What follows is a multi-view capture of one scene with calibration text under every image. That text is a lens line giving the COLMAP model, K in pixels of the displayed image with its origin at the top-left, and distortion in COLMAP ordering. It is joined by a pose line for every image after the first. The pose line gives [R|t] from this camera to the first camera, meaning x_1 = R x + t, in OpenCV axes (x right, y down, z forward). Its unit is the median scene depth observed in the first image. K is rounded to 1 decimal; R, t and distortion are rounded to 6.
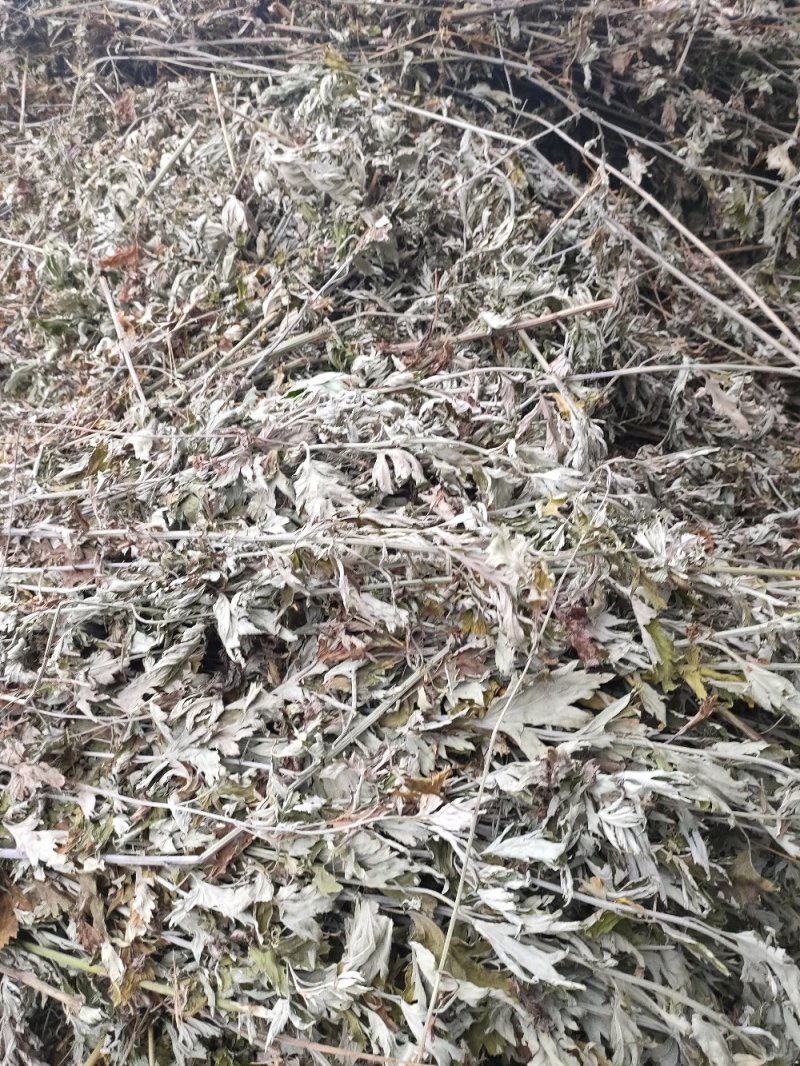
lens RADIAL K [[780.6, 0, 405.0], [0, 780.6, 537.6], [0, 0, 1]] dist [0.040625, -0.037756]
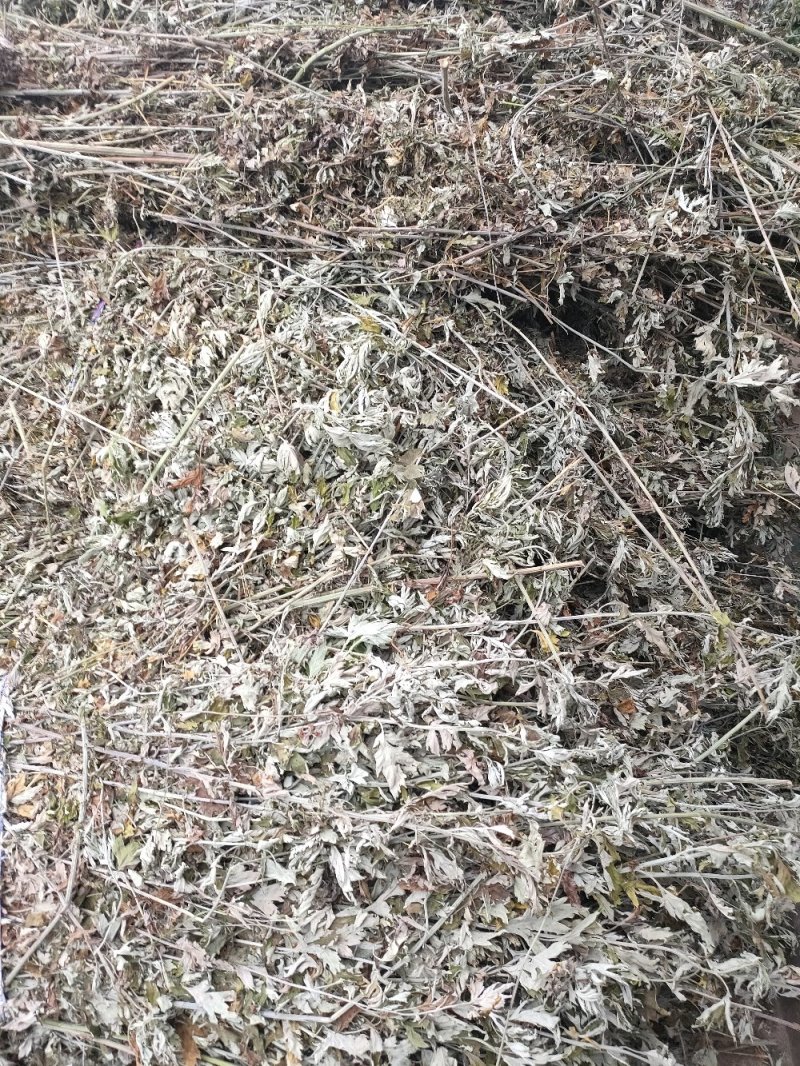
lens RADIAL K [[780.6, 0, 393.8], [0, 780.6, 527.9], [0, 0, 1]] dist [0.040625, -0.037756]
pose [[0.991161, 0.005022, 0.132570, -0.329591], [-0.030223, 0.981554, 0.188782, -0.829406], [-0.129176, -0.191120, 0.973030, -0.365875]]
